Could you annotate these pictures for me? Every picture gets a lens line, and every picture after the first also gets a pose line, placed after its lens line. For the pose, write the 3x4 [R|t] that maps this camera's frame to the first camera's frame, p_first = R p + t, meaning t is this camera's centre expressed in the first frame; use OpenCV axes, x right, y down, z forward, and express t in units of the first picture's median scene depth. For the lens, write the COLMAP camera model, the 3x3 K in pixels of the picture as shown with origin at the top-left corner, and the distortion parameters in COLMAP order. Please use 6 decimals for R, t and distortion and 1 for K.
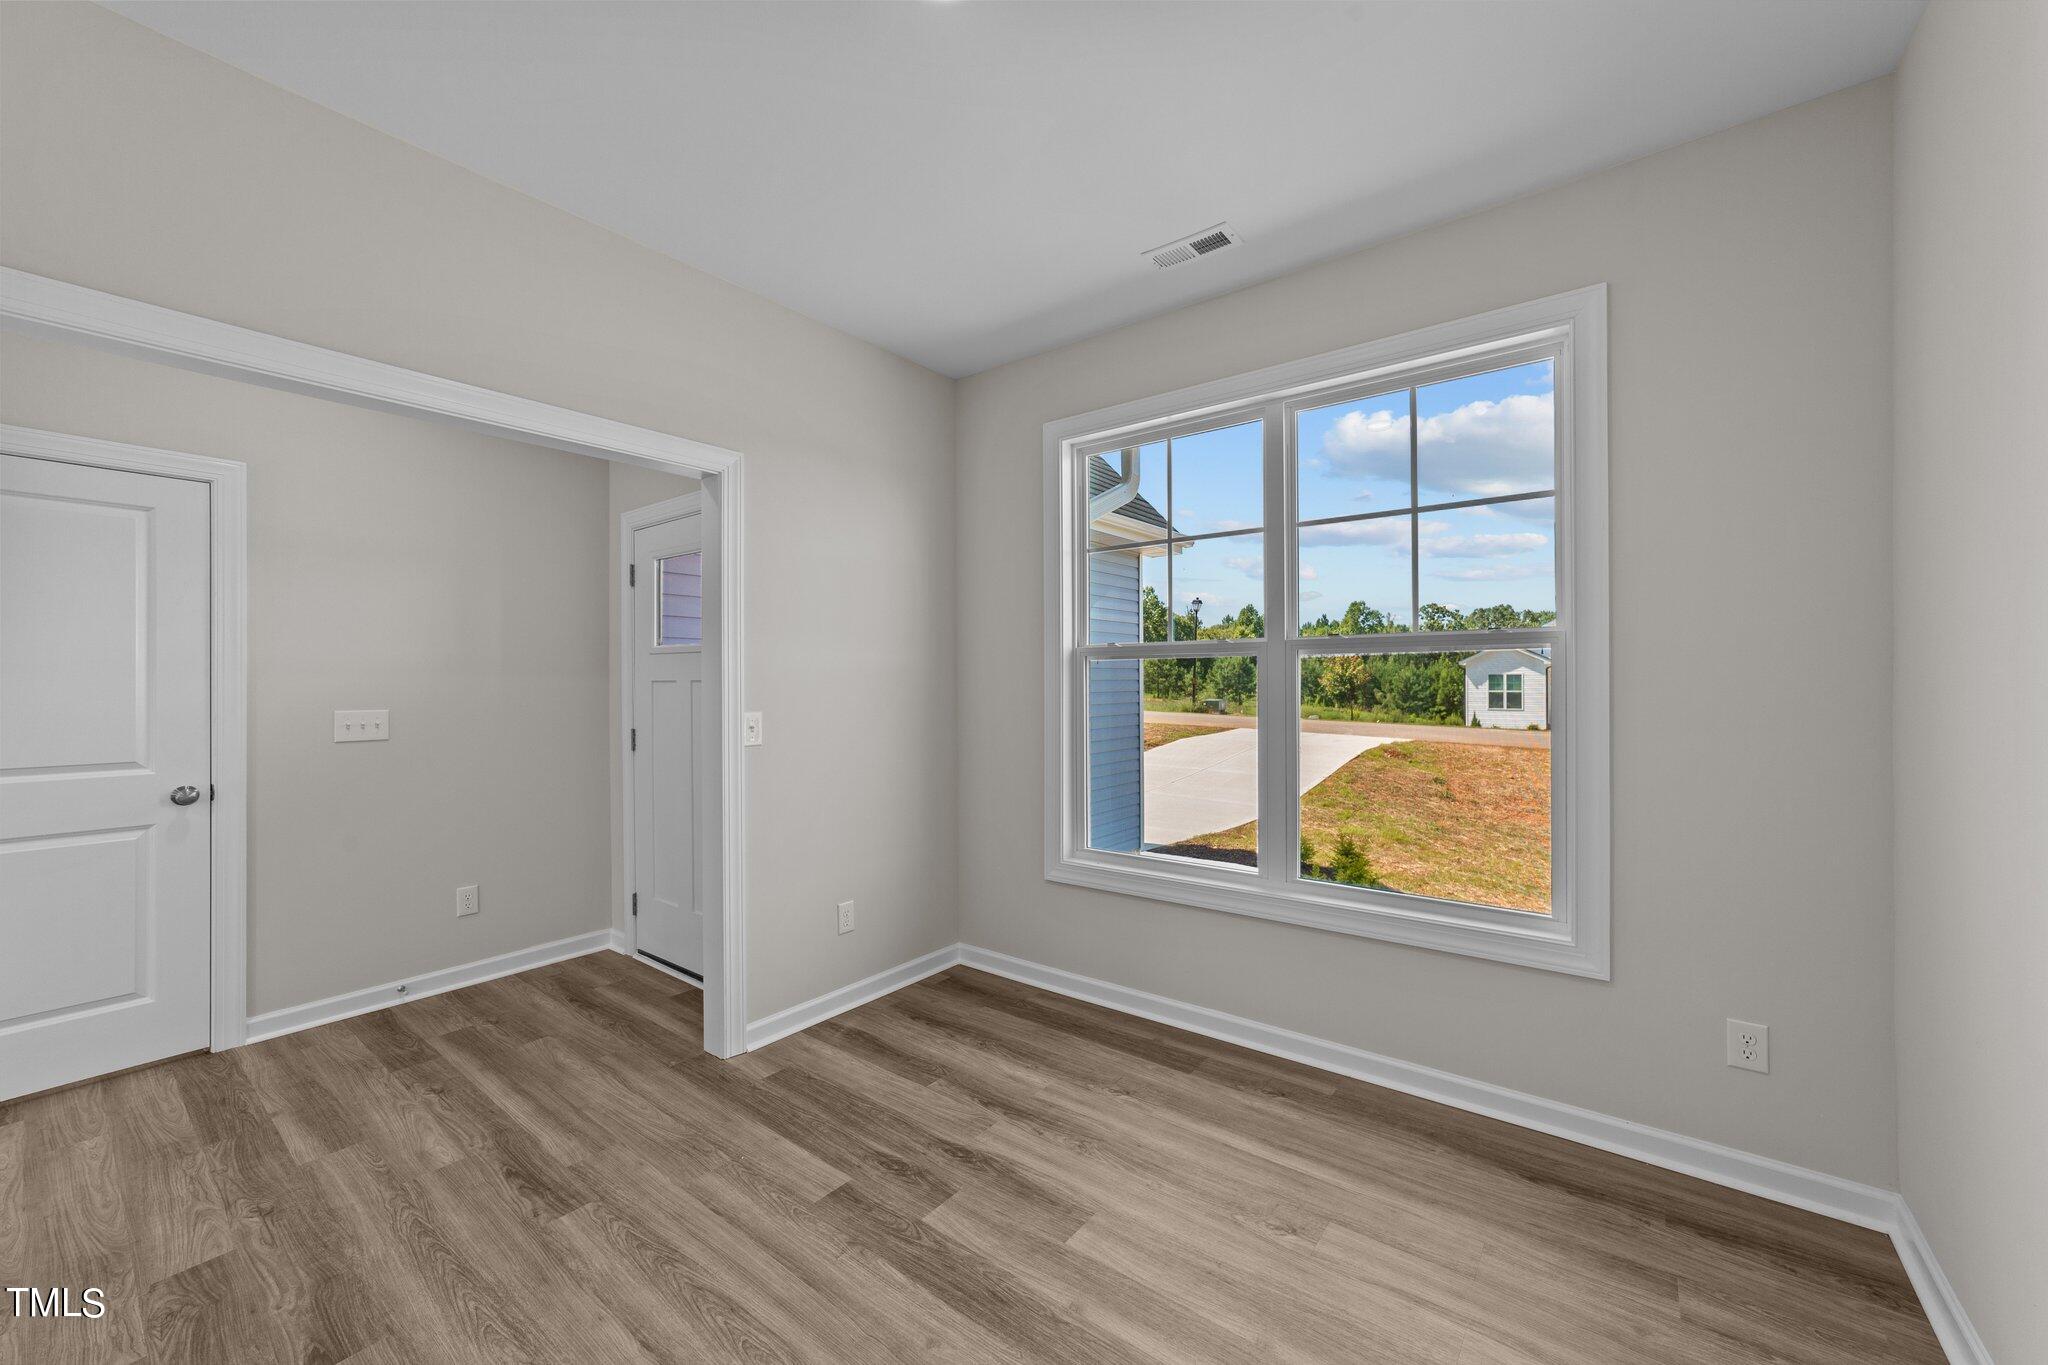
lens RADIAL K [[783.2, 0, 1031.1], [0, 783.2, 666.9], [0, 0, 1]] dist [-0.011812, 0.004186]
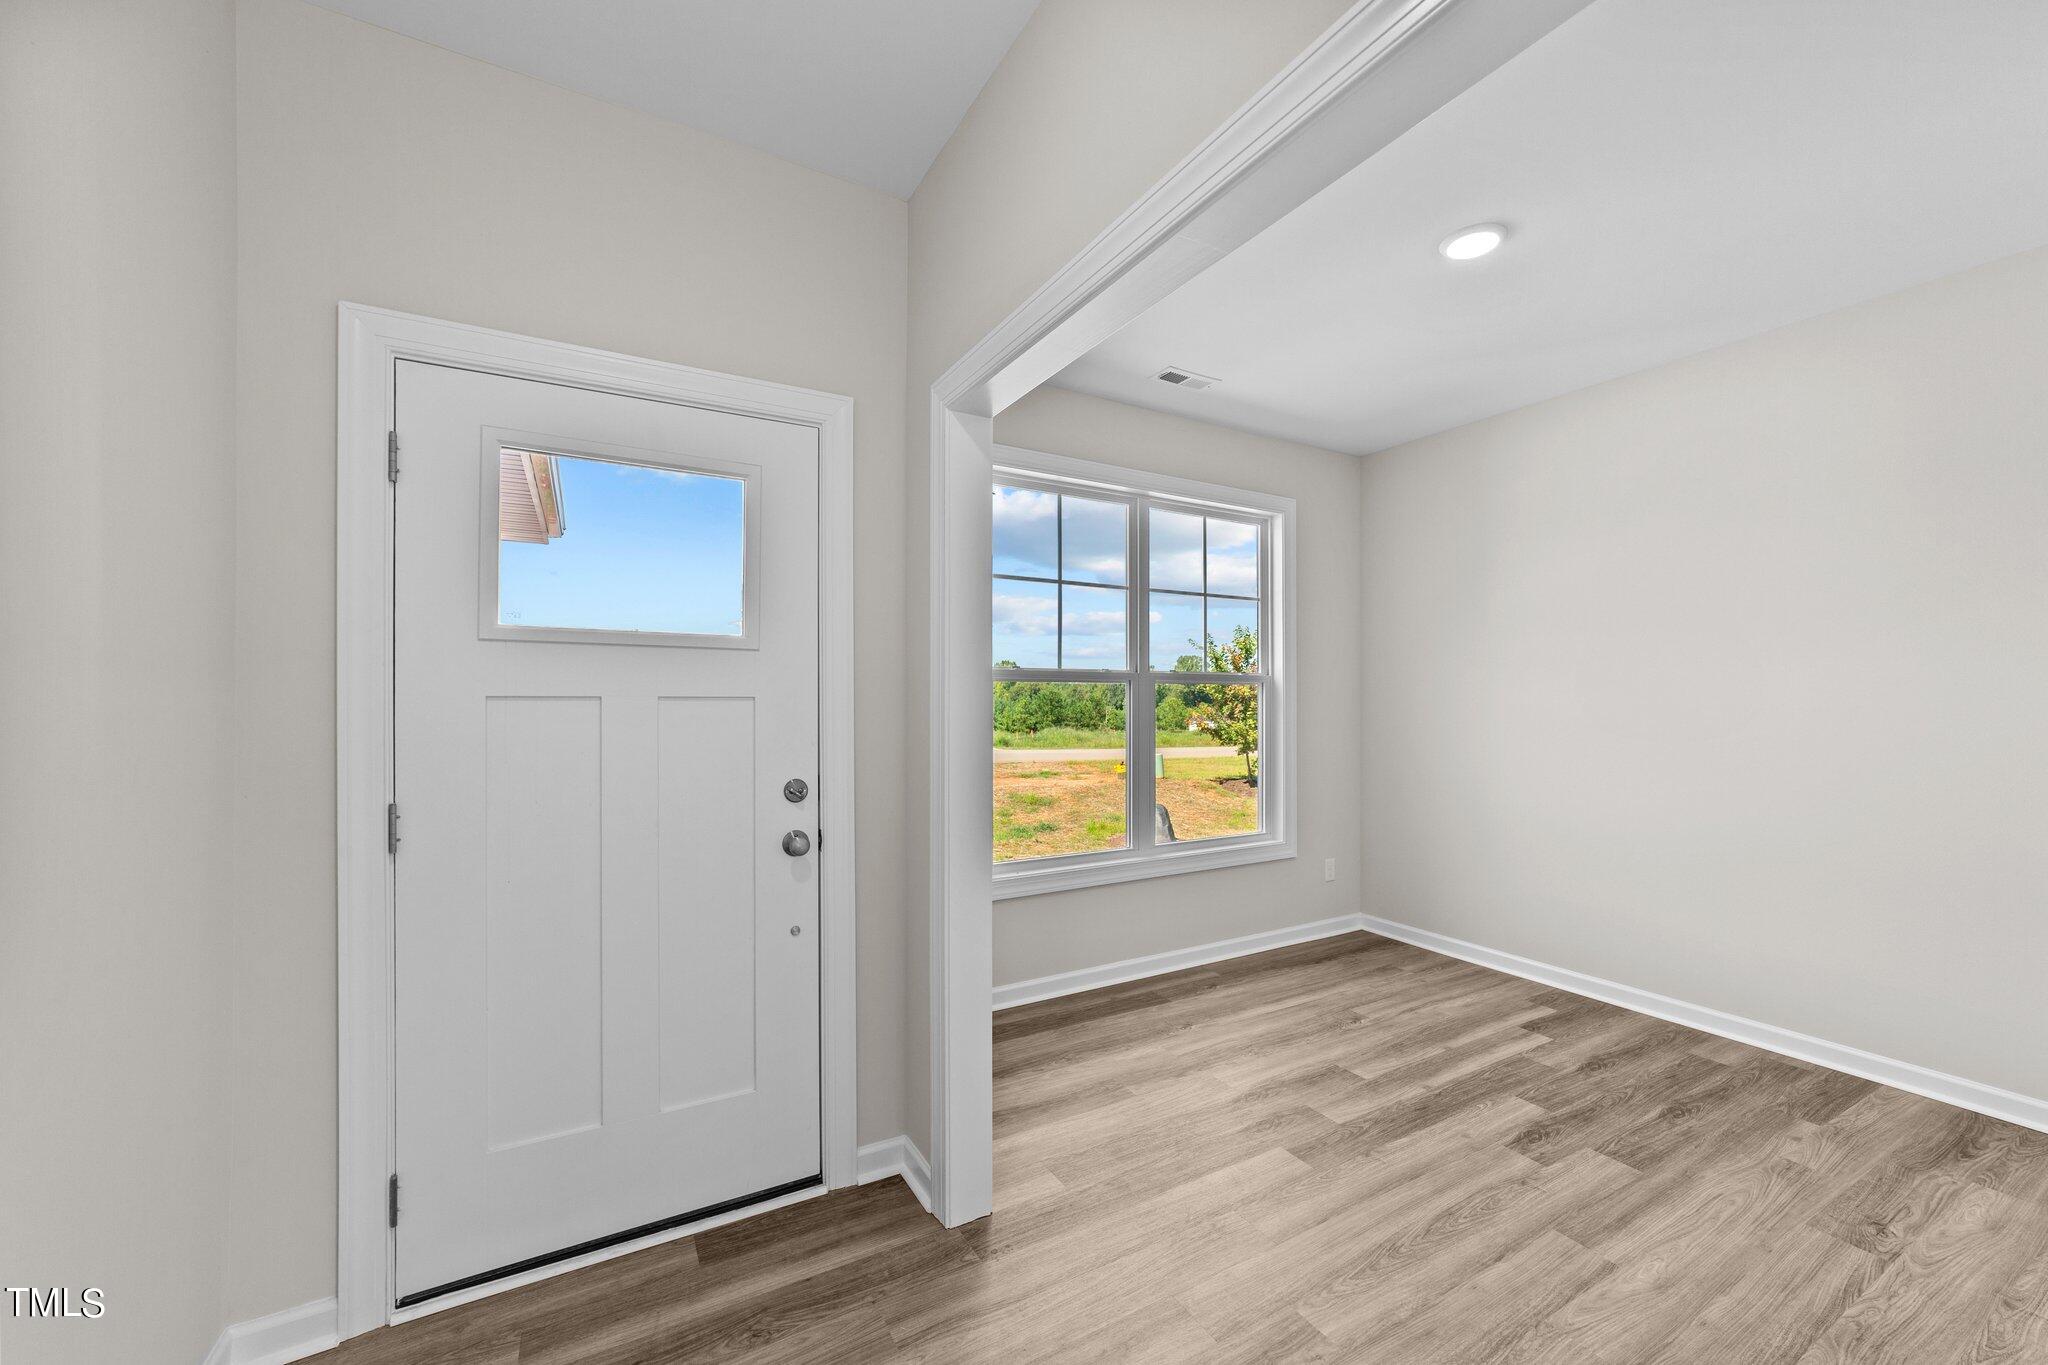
lens RADIAL K [[783.2, 0, 1029.0], [0, 783.2, 692.6], [0, 0, 1]] dist [-0.011812, 0.004186]
pose [[0.391372, 0.015773, 0.920097, -1.249450], [-0.015130, 0.999828, -0.010704, 0.020505], [-0.920108, -0.009732, 0.391544, 0.797957]]
